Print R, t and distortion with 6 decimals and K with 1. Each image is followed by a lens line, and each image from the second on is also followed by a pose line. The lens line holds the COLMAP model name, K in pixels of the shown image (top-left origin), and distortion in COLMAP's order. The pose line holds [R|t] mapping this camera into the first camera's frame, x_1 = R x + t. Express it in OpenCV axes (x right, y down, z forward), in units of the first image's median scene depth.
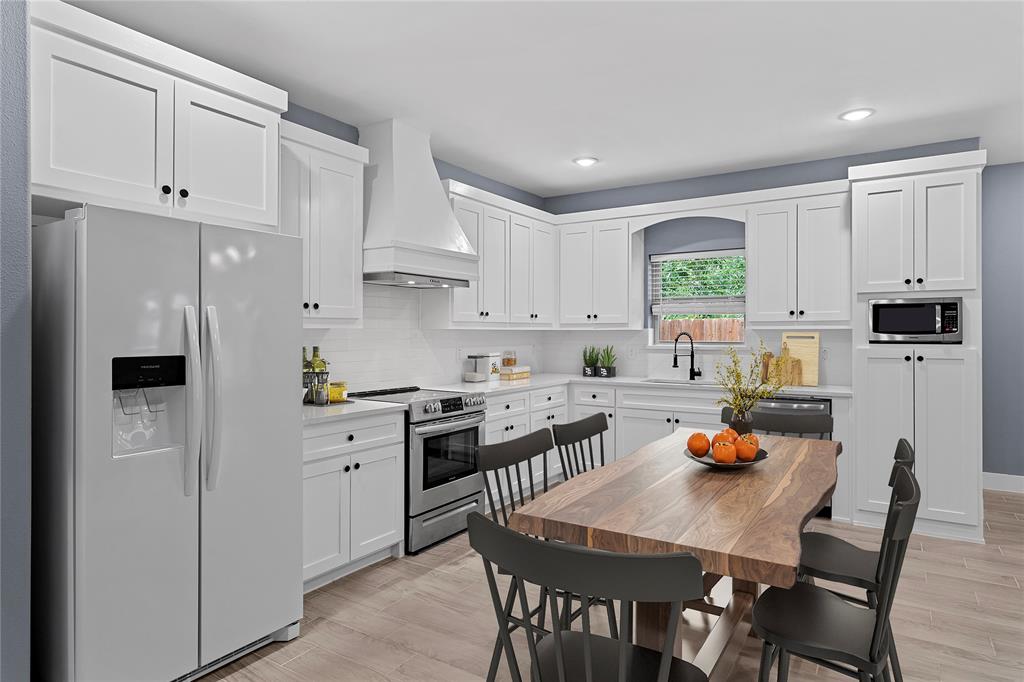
lens RADIAL K [[596.1, 0, 513.3], [0, 596.1, 333.2], [0, 0, 1]] dist [0.005555, 0.001034]
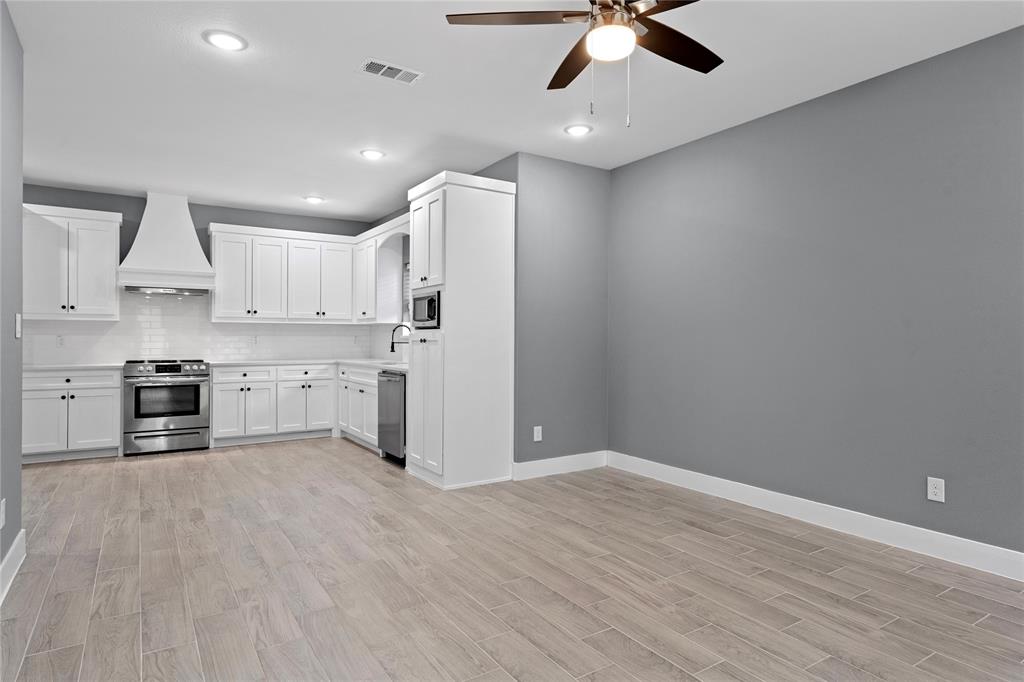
lens RADIAL K [[596.1, 0, 519.1], [0, 596.1, 334.0], [0, 0, 1]] dist [0.005555, 0.001034]
pose [[0.910105, -0.000159, -0.414377, 1.352727], [-0.003297, 0.999965, -0.007625, 0.036069], [0.414364, 0.008306, 0.910073, -0.057286]]
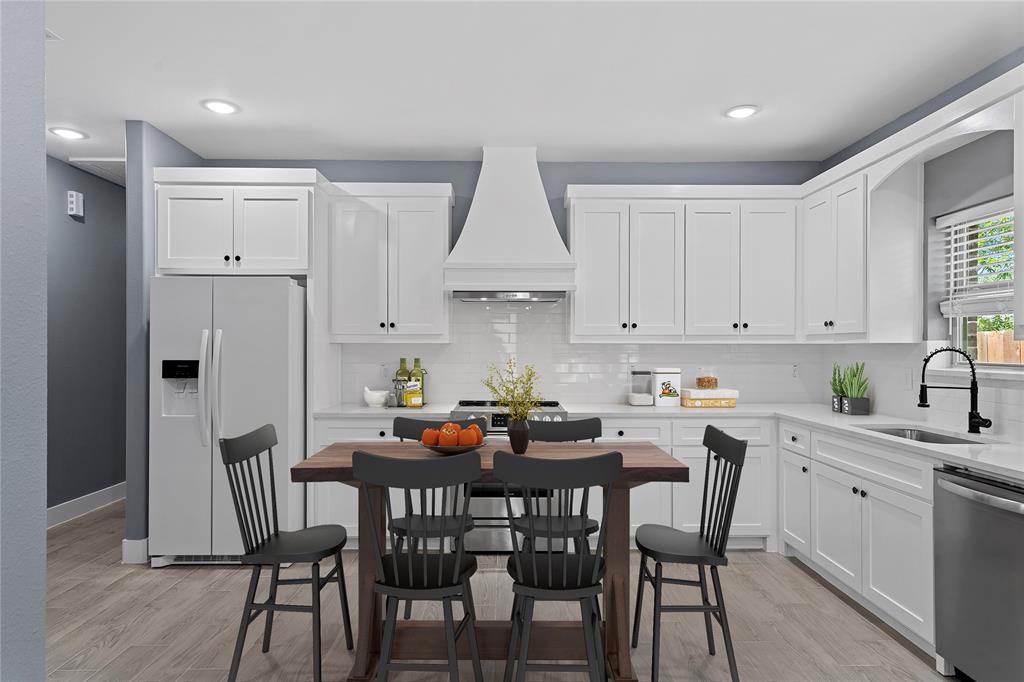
lens RADIAL K [[602.5, 0, 512.6], [0, 602.5, 346.2], [0, 0, 1]] dist [0.010233, -0.001084]
pose [[0.545785, -0.000112, -0.837925, 0.711245], [-0.002459, 0.999995, -0.001735, -0.000168], [0.837922, 0.003007, 0.545782, 0.441930]]
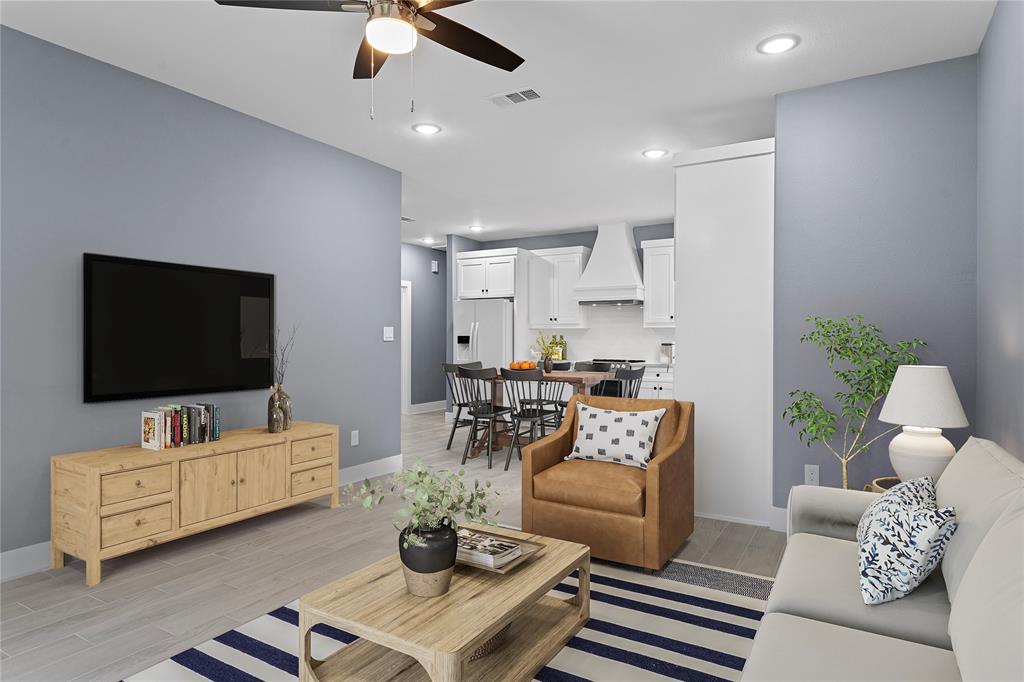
lens RADIAL K [[596.1, 0, 506.1], [0, 596.1, 341.4], [0, 0, 1]] dist [0.005555, 0.001034]
pose [[0.009830, 0.002718, -0.999948, 1.776613], [-0.003213, 0.999991, 0.002686, 0.033490], [0.999947, 0.003186, 0.009838, 0.647190]]
